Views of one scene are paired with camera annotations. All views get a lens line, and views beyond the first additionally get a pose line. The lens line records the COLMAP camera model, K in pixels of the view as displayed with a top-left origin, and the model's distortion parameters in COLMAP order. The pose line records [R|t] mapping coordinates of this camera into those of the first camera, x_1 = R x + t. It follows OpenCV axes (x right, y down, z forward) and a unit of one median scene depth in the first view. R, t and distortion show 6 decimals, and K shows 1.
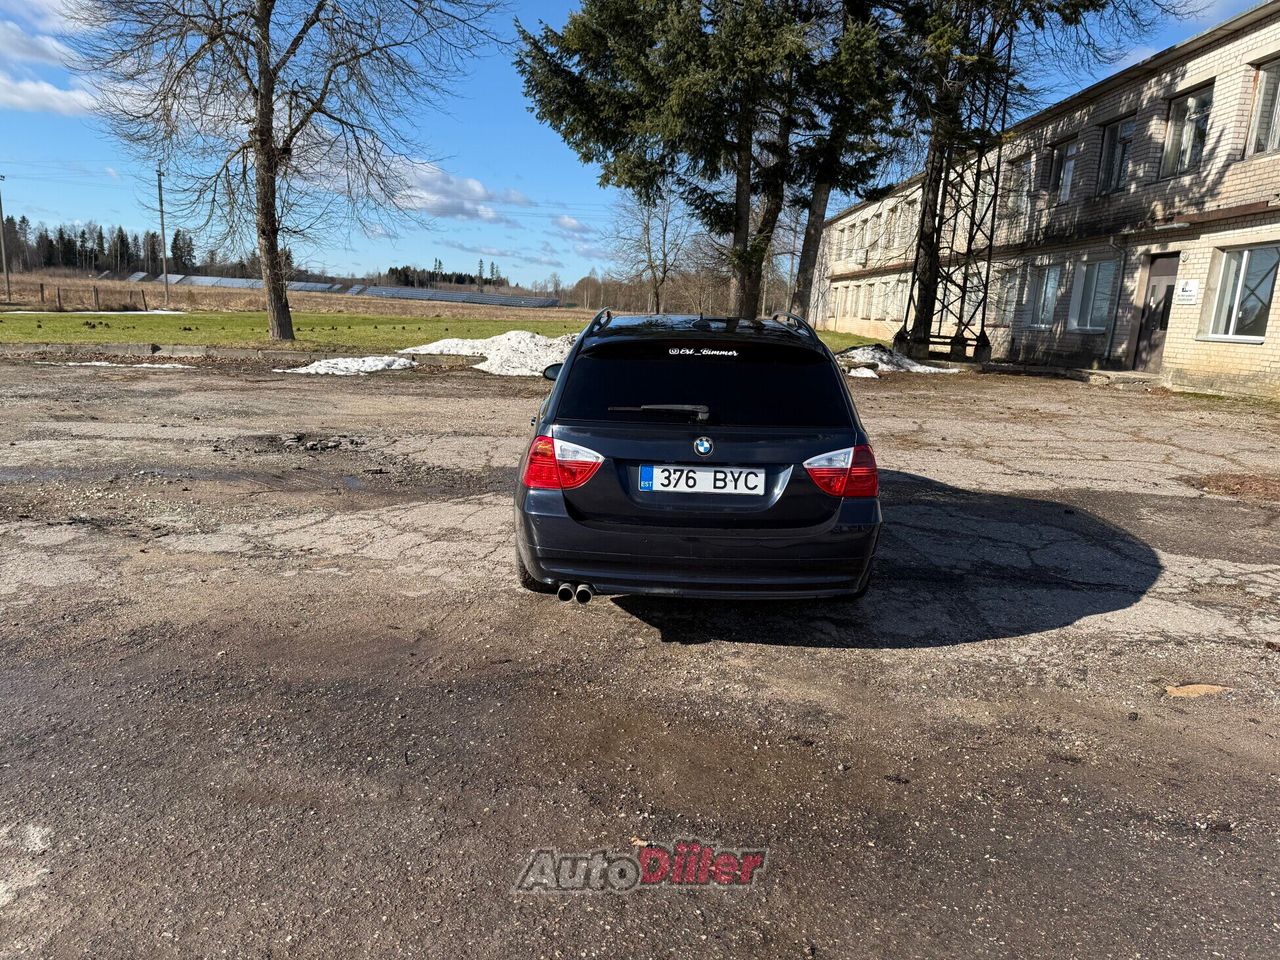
lens RADIAL K [[891.6, 0, 645.8], [0, 891.6, 457.7], [0, 0, 1]] dist [0.066205, -0.064848]
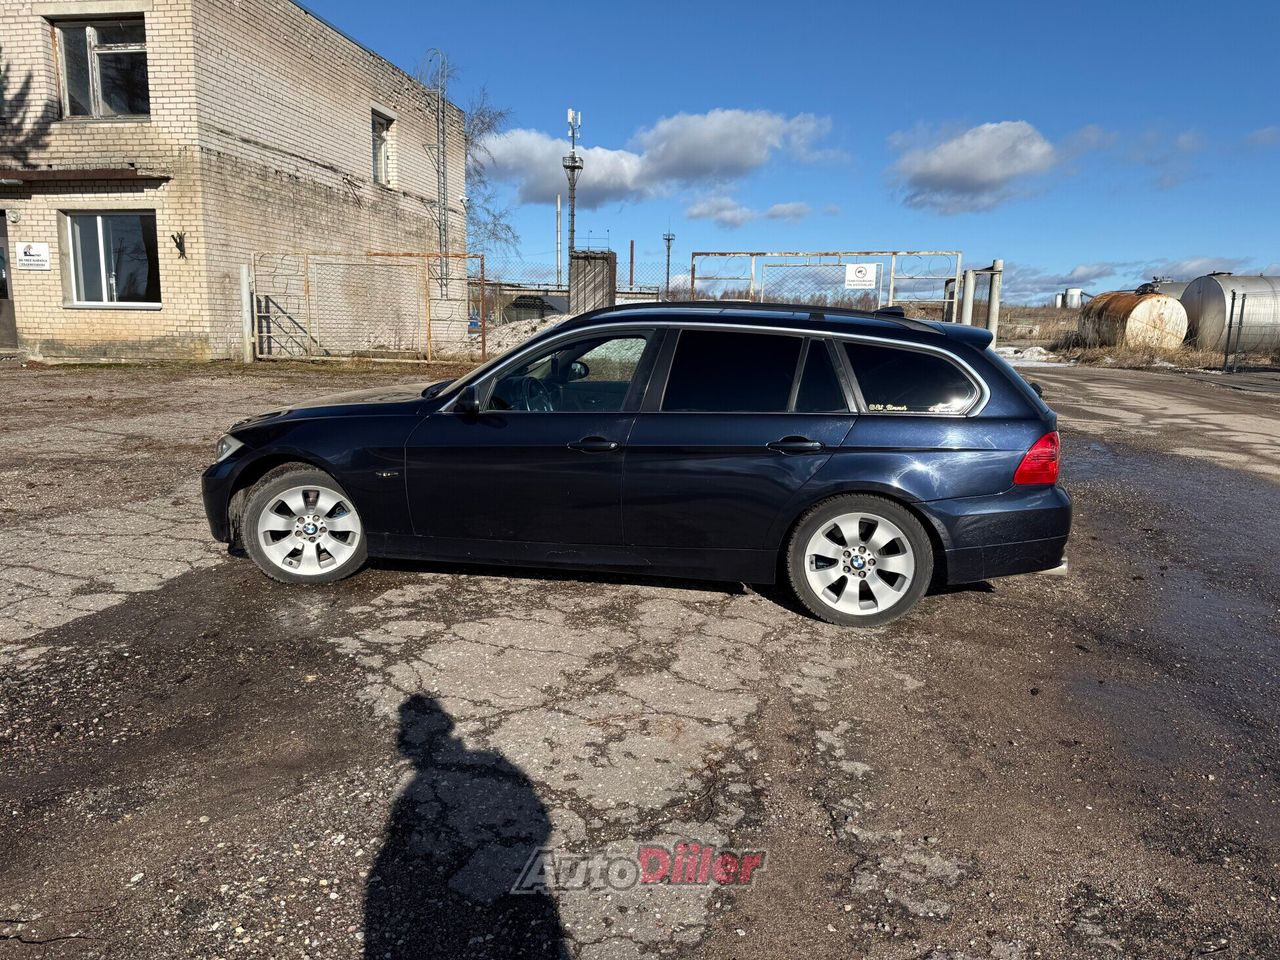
lens RADIAL K [[896.7, 0, 638.6], [0, 896.7, 458.9], [0, 0, 1]] dist [0.067516, -0.069147]
pose [[0.162398, -0.199579, 0.966331, -0.241562], [0.154395, 0.972408, 0.174887, -0.049954], [-0.974571, 0.120795, 0.188731, 0.251950]]
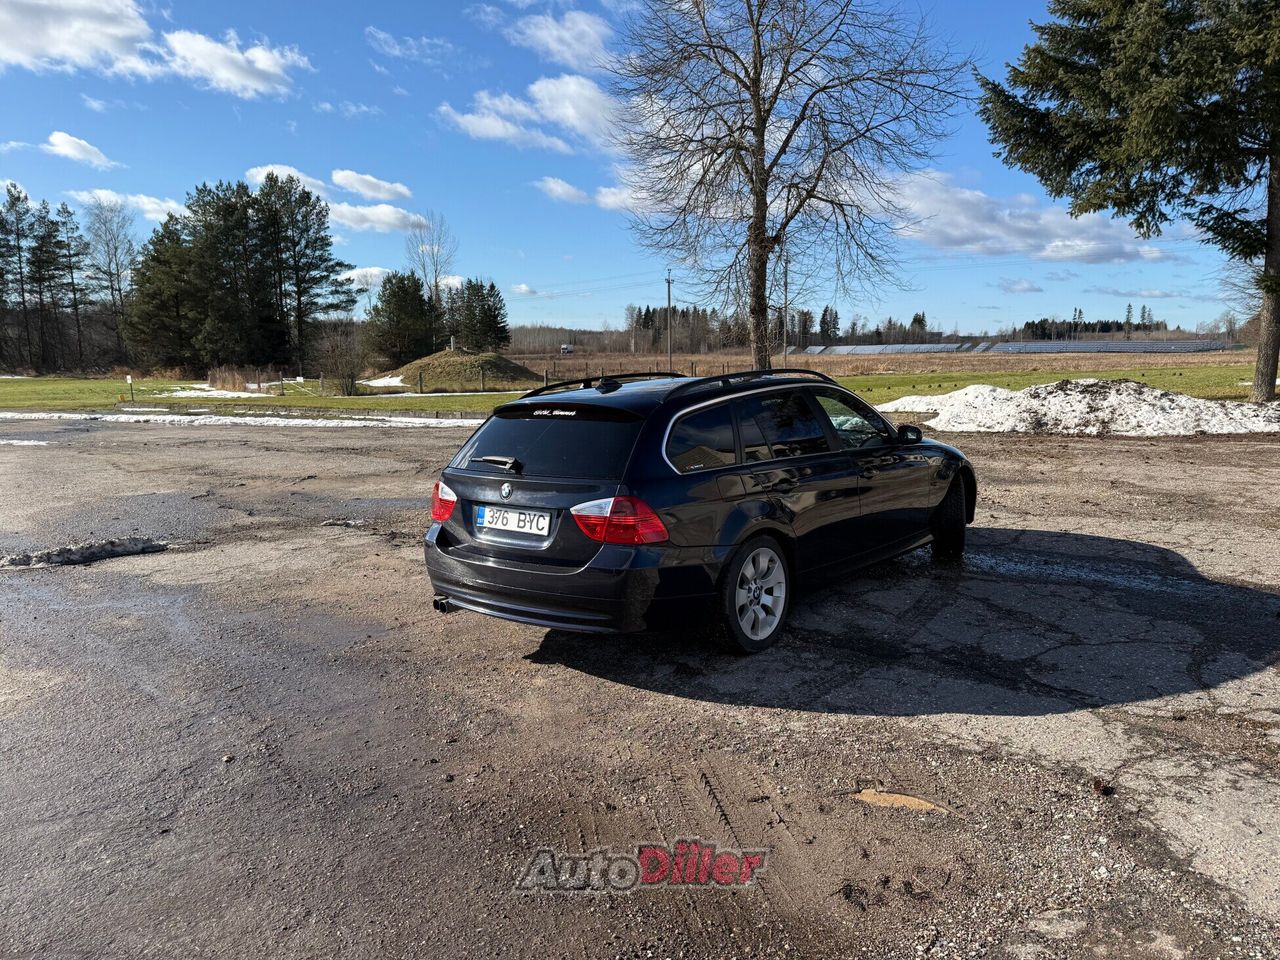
lens RADIAL K [[896.7, 0, 638.6], [0, 896.7, 458.9], [0, 0, 1]] dist [0.067516, -0.069147]
pose [[0.780242, 0.012117, -0.625360, 0.184077], [-0.052205, 0.997585, -0.045804, -0.002018], [0.623295, 0.068385, 0.778991, 0.031662]]
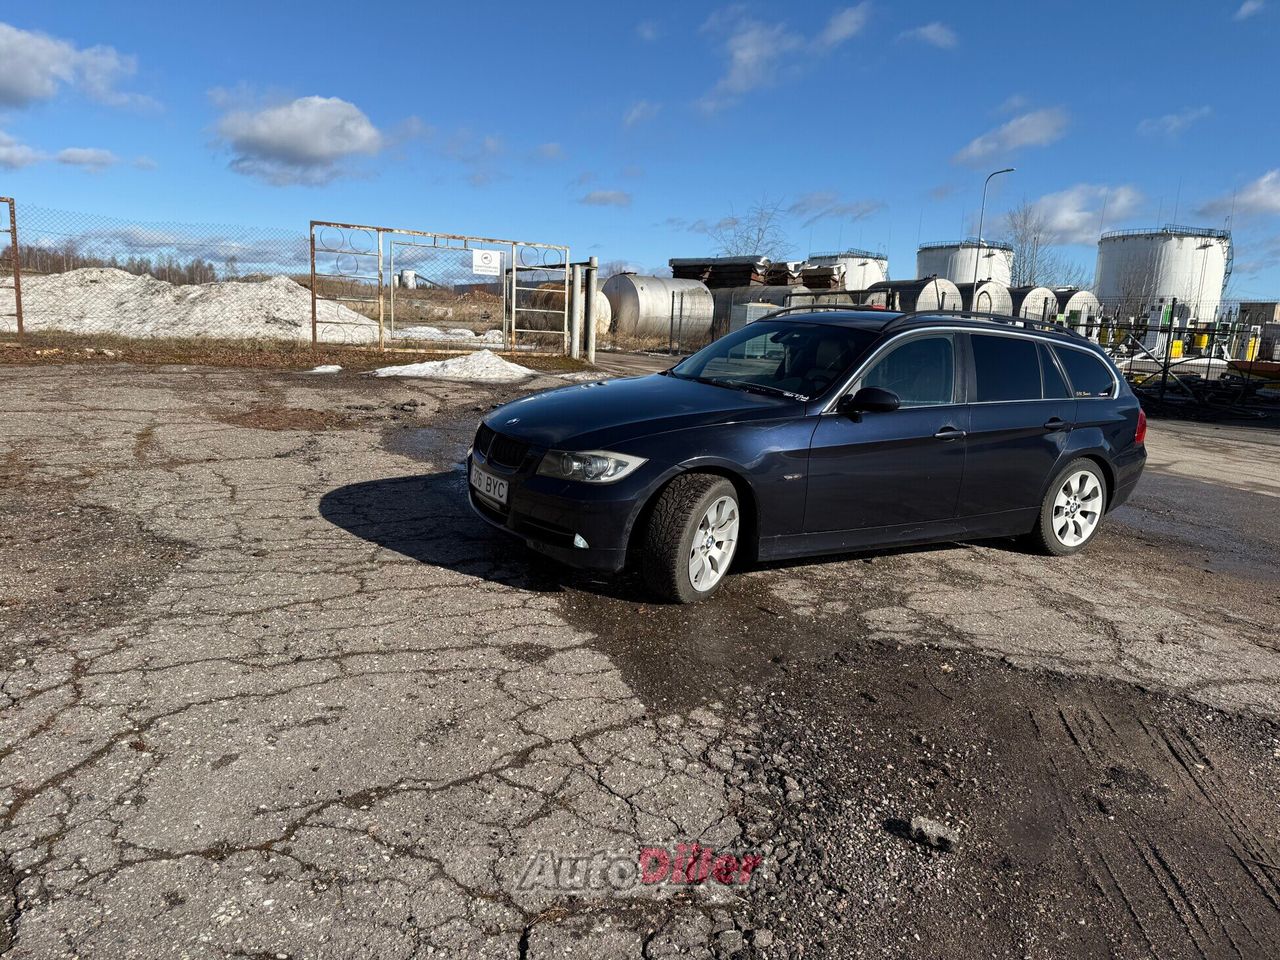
lens RADIAL K [[896.5, 0, 646.2], [0, 896.5, 478.9], [0, 0, 1]] dist [0.058744, -0.070878]
pose [[-0.512141, -0.226994, 0.828363, -0.201664], [0.063707, 0.951749, 0.300192, -0.086468], [-0.856535, 0.206513, -0.472969, 0.499075]]
